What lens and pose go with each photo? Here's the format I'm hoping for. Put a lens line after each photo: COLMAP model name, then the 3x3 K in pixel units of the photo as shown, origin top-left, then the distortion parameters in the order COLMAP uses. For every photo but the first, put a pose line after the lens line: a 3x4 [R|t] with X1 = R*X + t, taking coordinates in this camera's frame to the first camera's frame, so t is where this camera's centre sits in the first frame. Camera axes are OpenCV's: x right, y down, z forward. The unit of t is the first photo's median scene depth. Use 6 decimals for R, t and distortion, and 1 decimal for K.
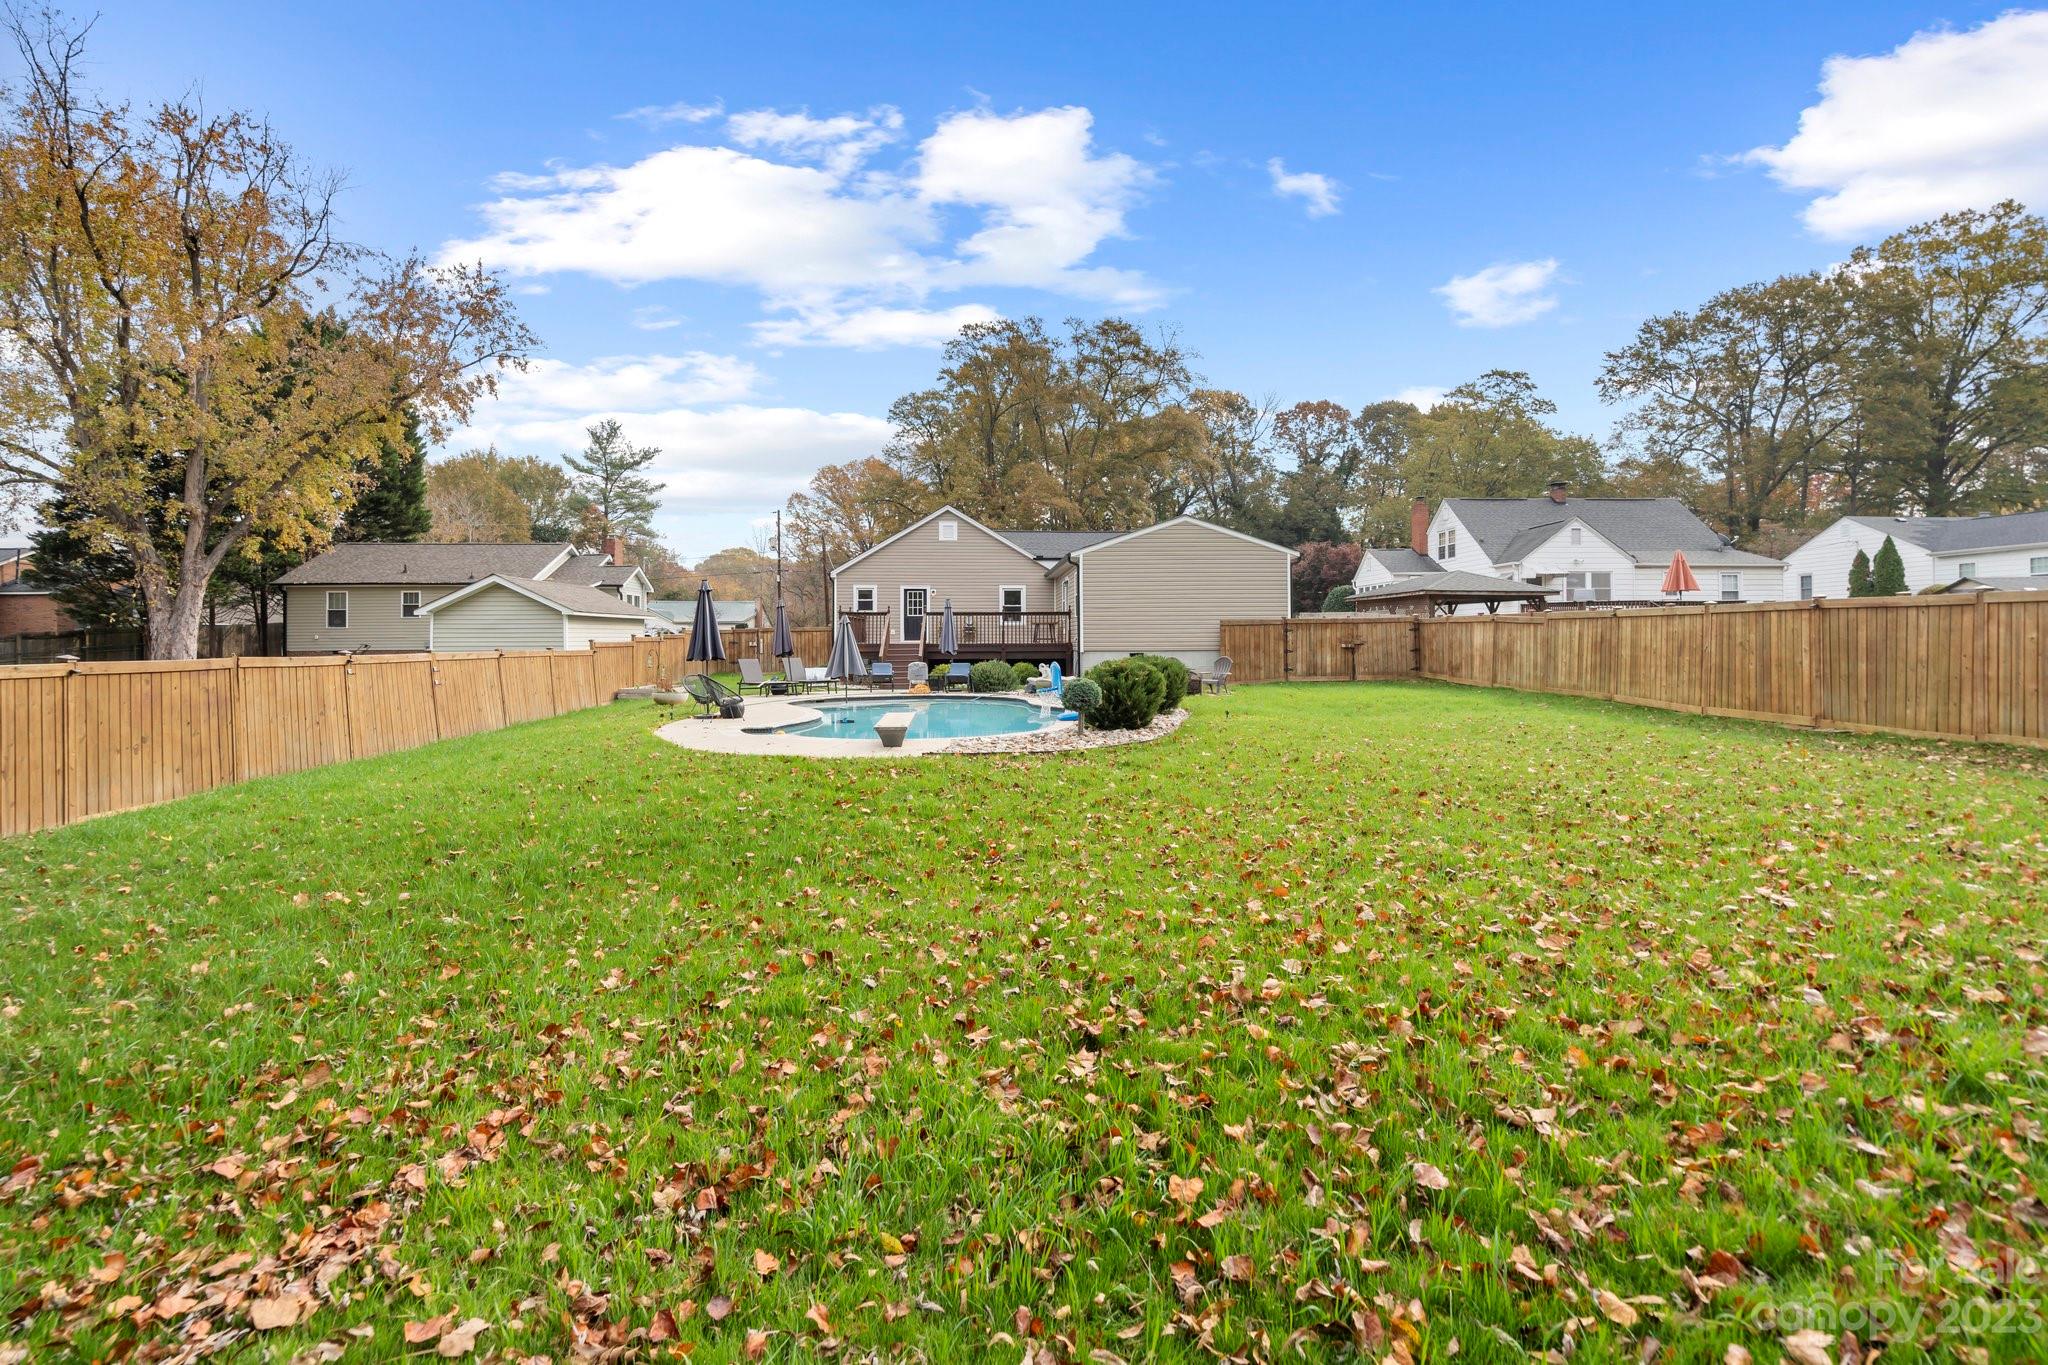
lens RADIAL K [[939.7, 0, 1028.3], [0, 939.7, 646.1], [0, 0, 1]] dist [0.001359, 0.000135]
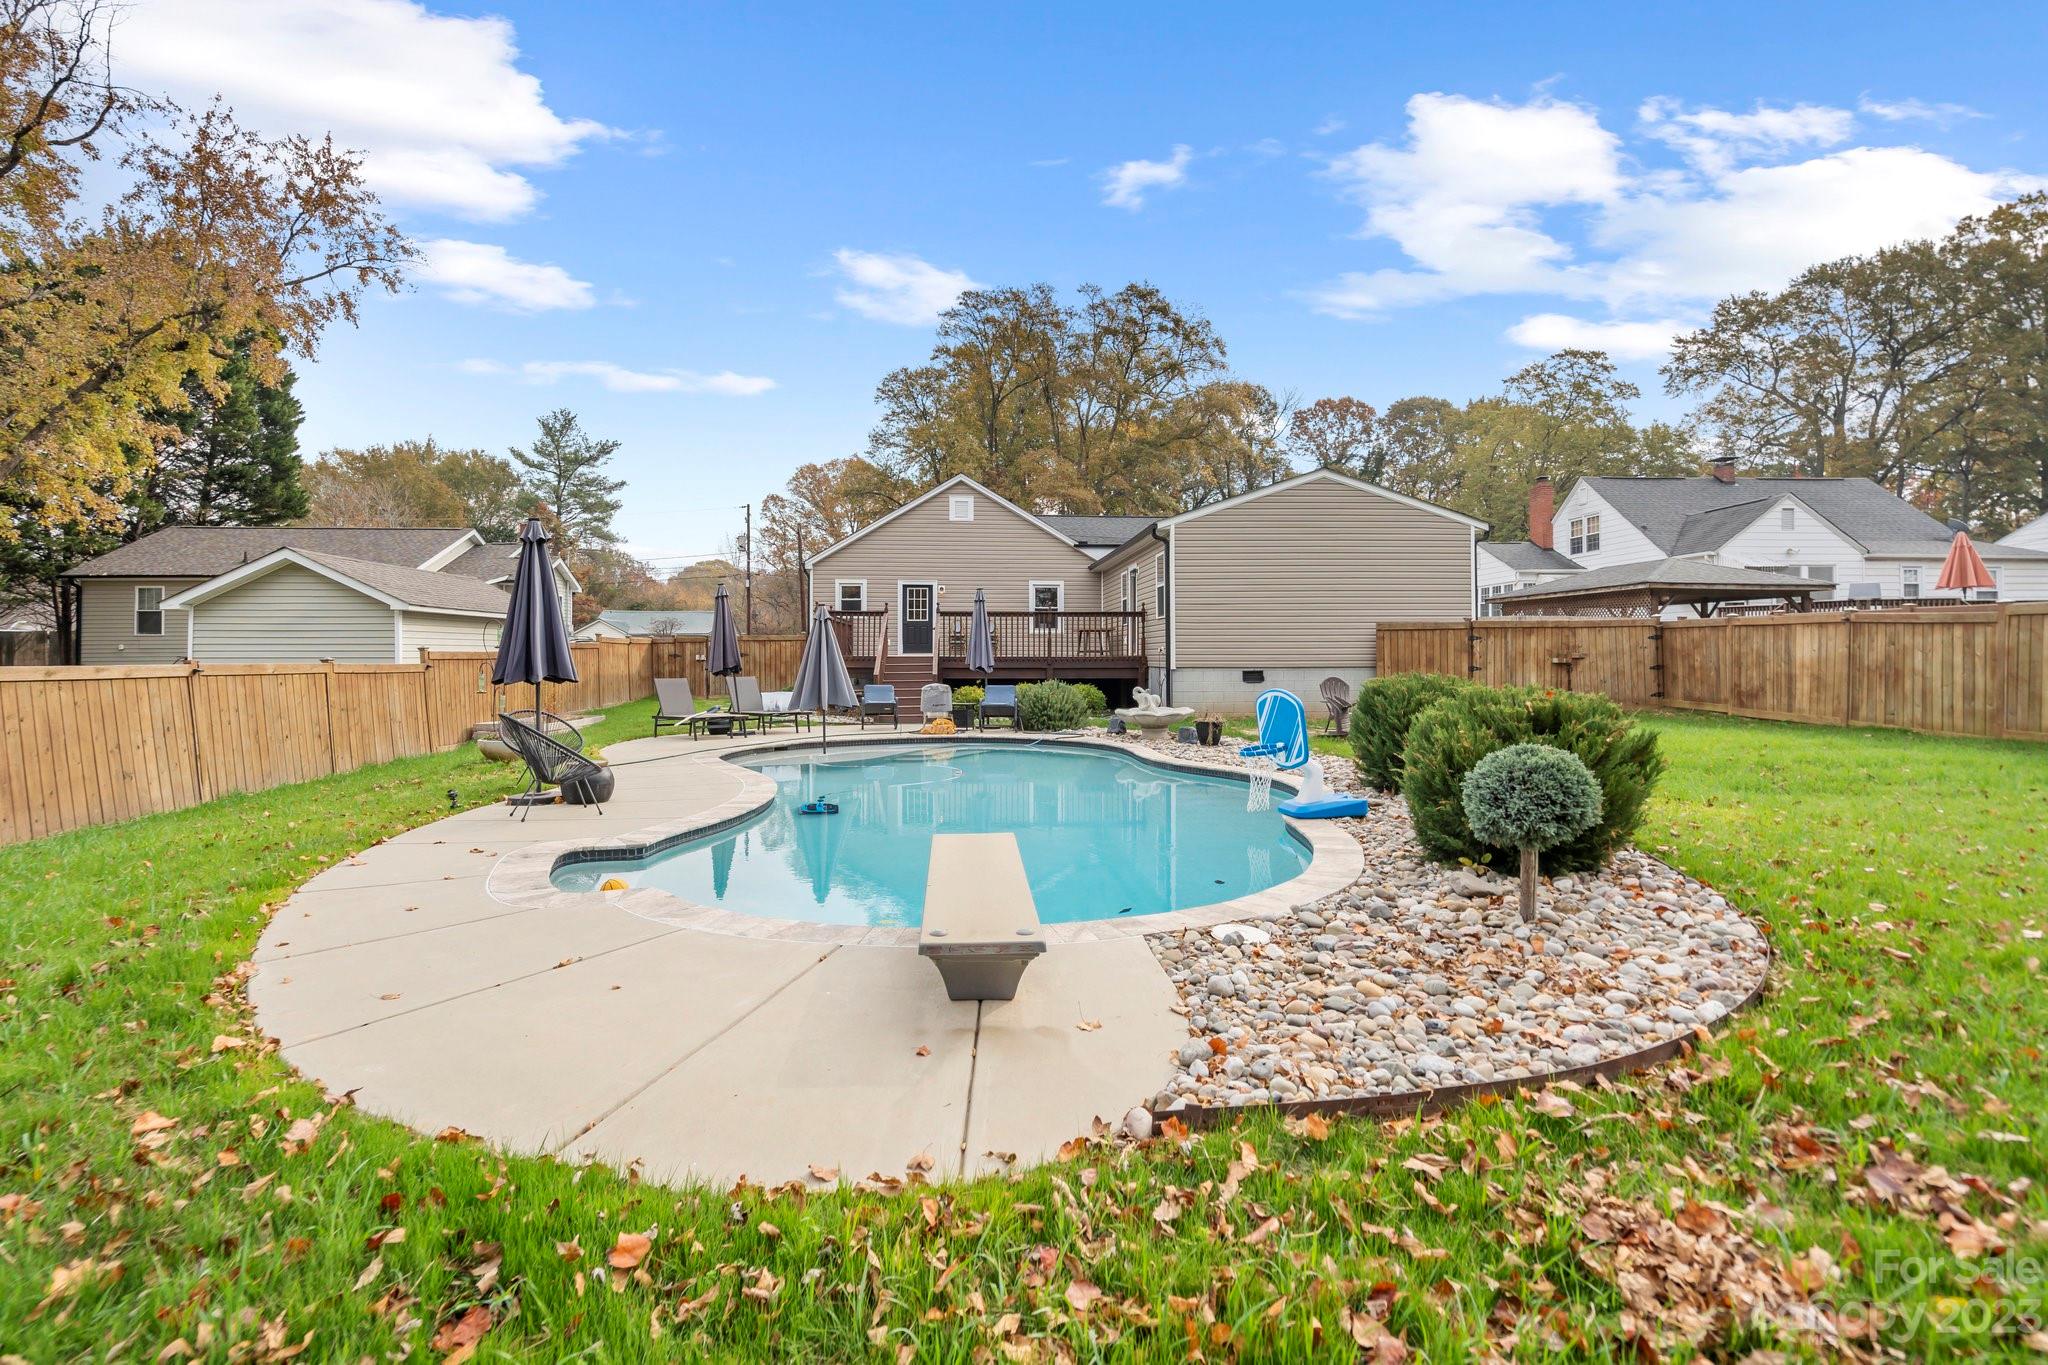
lens RADIAL K [[948.5, 0, 1018.9], [0, 948.5, 653.0], [0, 0, 1]] dist [0.000151, 0.000392]
pose [[0.999958, 0.002539, 0.008786, -0.025465], [-0.002442, 0.999935, -0.011092, 0.001198], [-0.008813, 0.011070, 0.999900, 0.133783]]
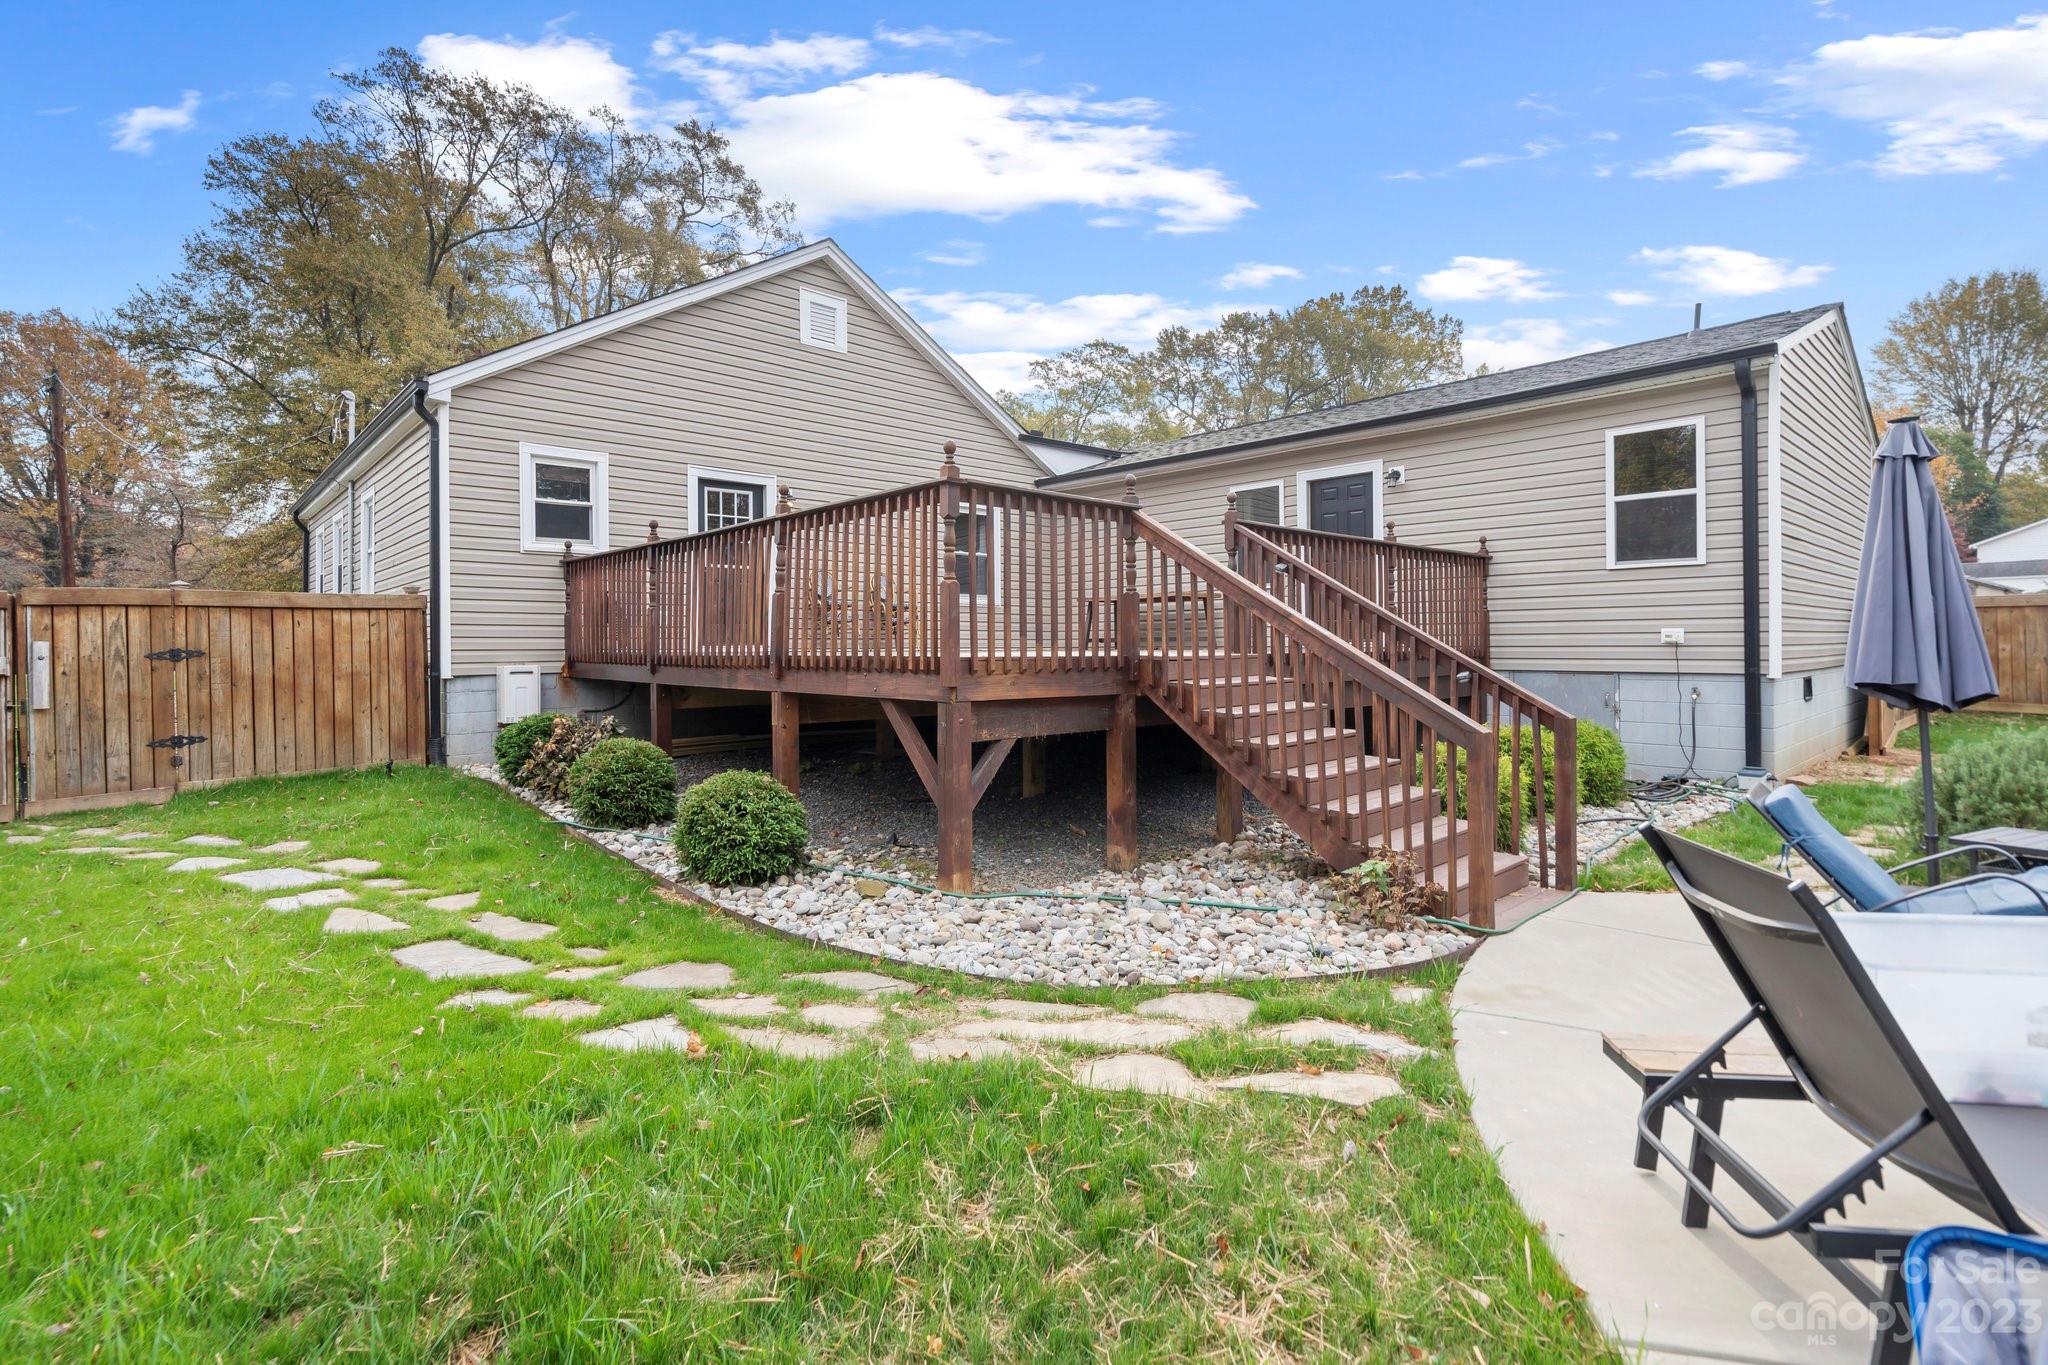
lens RADIAL K [[948.5, 0, 1018.9], [0, 948.5, 653.0], [0, 0, 1]] dist [0.000151, 0.000392]
pose [[0.781240, -0.003920, 0.624218, -0.136121], [0.004706, 0.999989, 0.000390, -0.001620], [-0.624213, 0.002633, 0.781250, 0.385854]]
